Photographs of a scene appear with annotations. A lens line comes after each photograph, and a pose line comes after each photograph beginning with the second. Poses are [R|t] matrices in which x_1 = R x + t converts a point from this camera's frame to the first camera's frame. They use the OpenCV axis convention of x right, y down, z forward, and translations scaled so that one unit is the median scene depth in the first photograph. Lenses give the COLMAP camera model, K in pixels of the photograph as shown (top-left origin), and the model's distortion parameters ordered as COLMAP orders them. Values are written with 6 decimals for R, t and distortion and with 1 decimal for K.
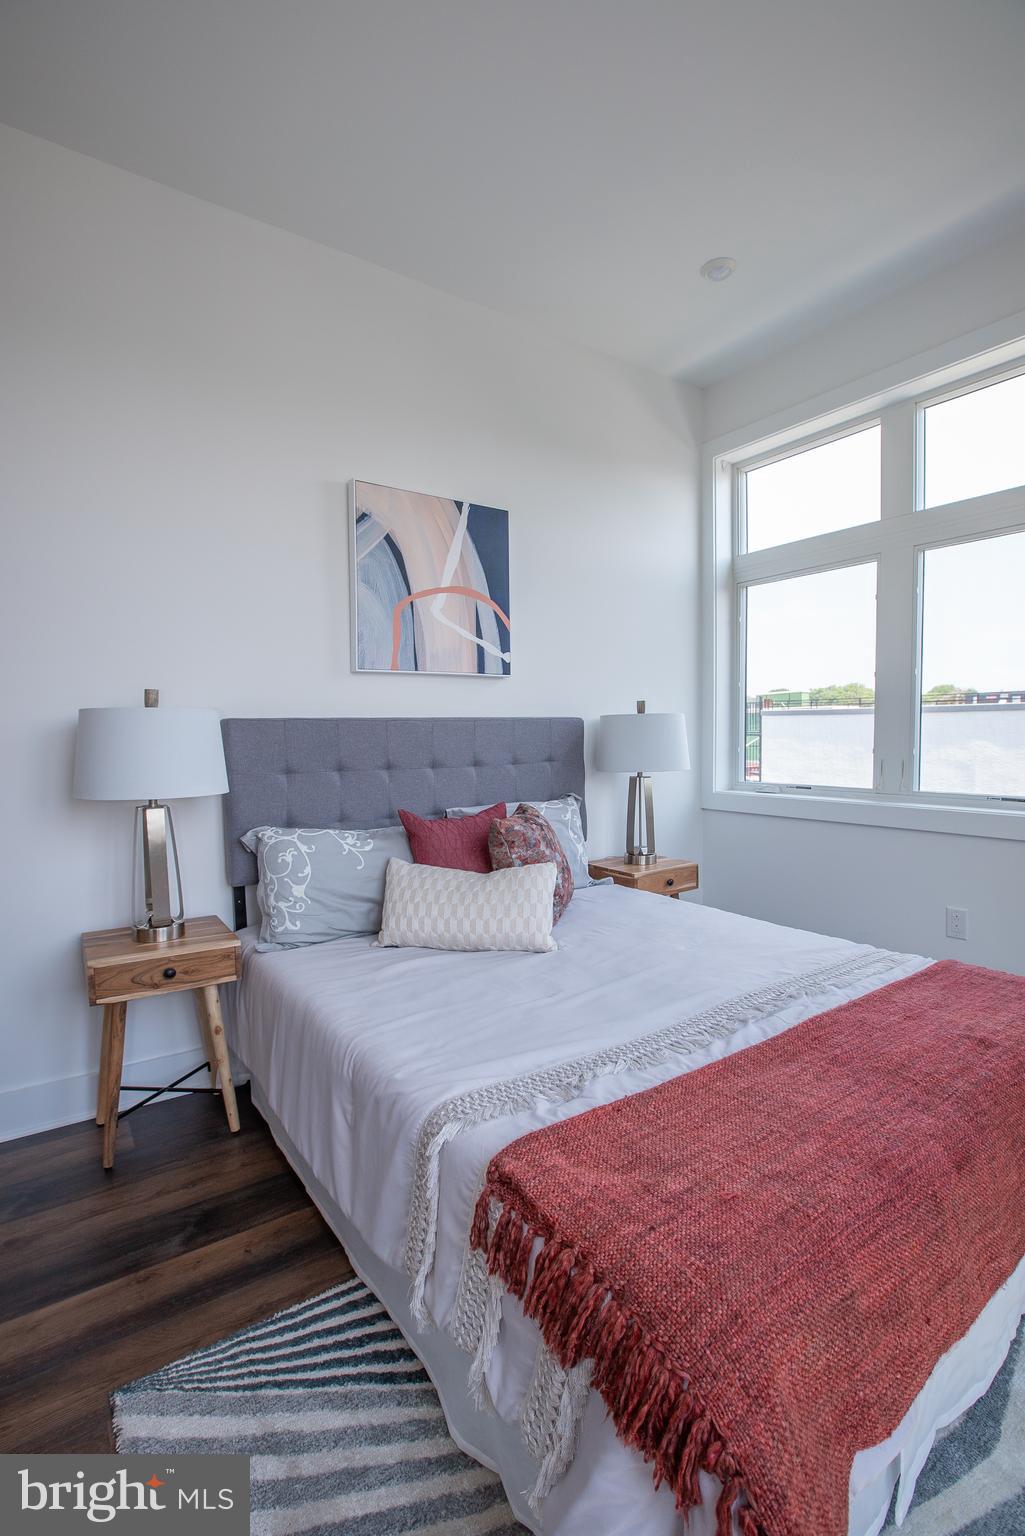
lens RADIAL K [[703.5, 0, 502.8], [0, 703.5, 783.6], [0, 0, 1]] dist [-0.048879, 0.014615]
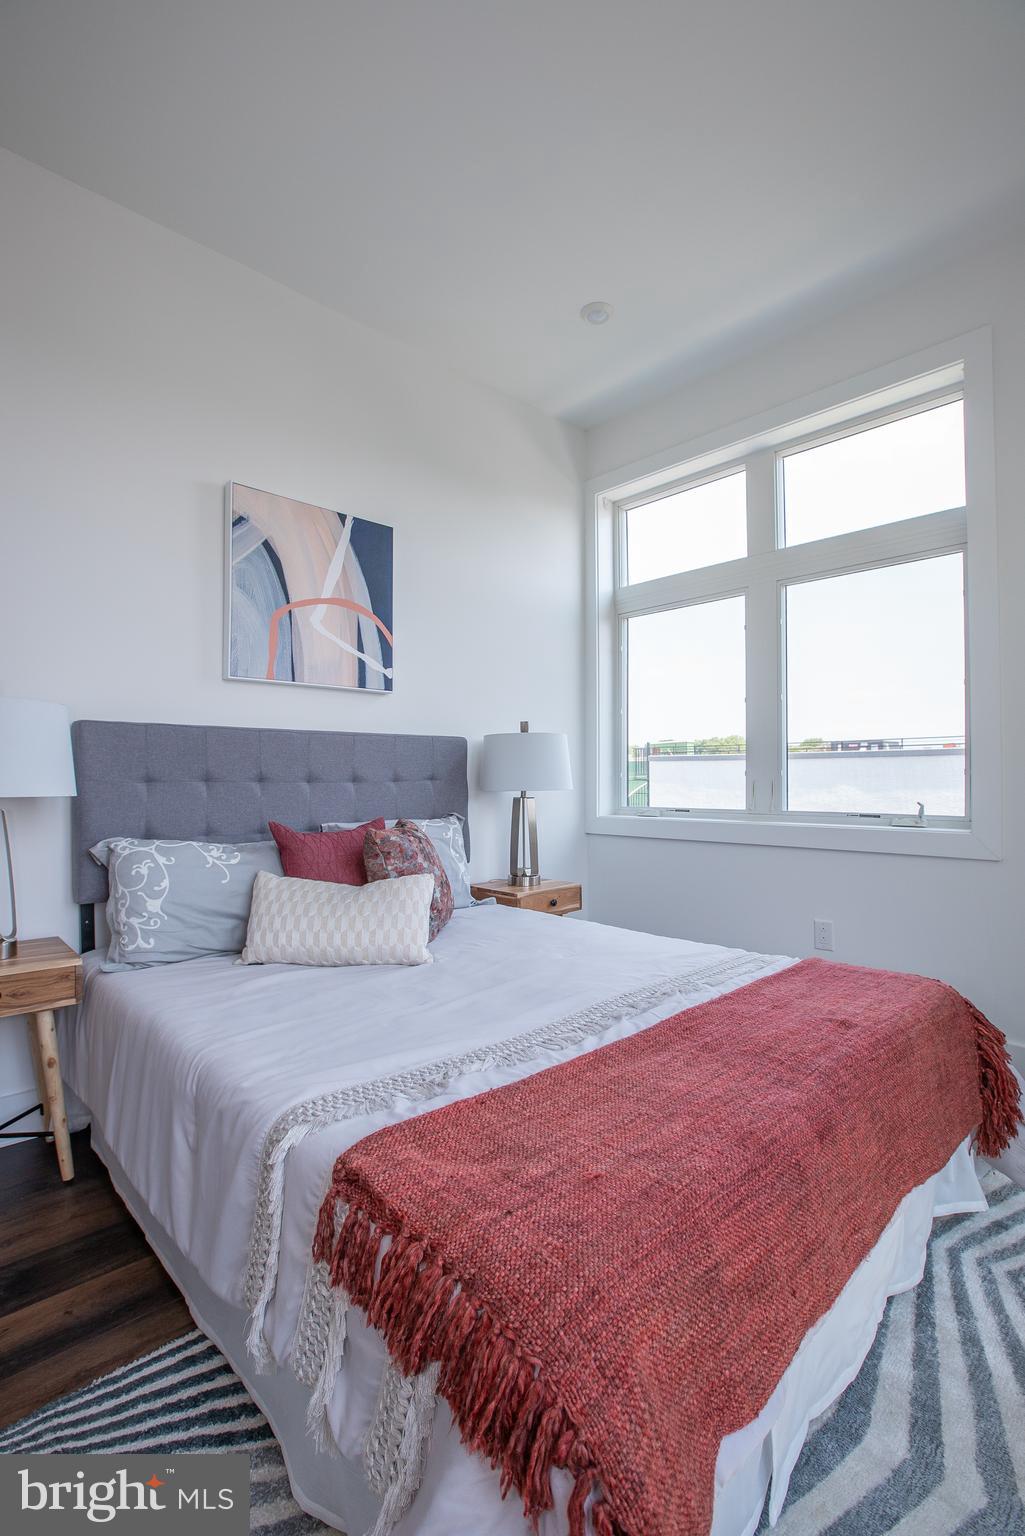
lens RADIAL K [[703.5, 0, 502.8], [0, 703.5, 783.6], [0, 0, 1]] dist [-0.048879, 0.014615]
pose [[0.989388, 0.011325, 0.144855, 0.044971], [-0.000874, 0.997404, -0.072007, 0.092139], [-0.145295, 0.071116, 0.986829, 0.033633]]
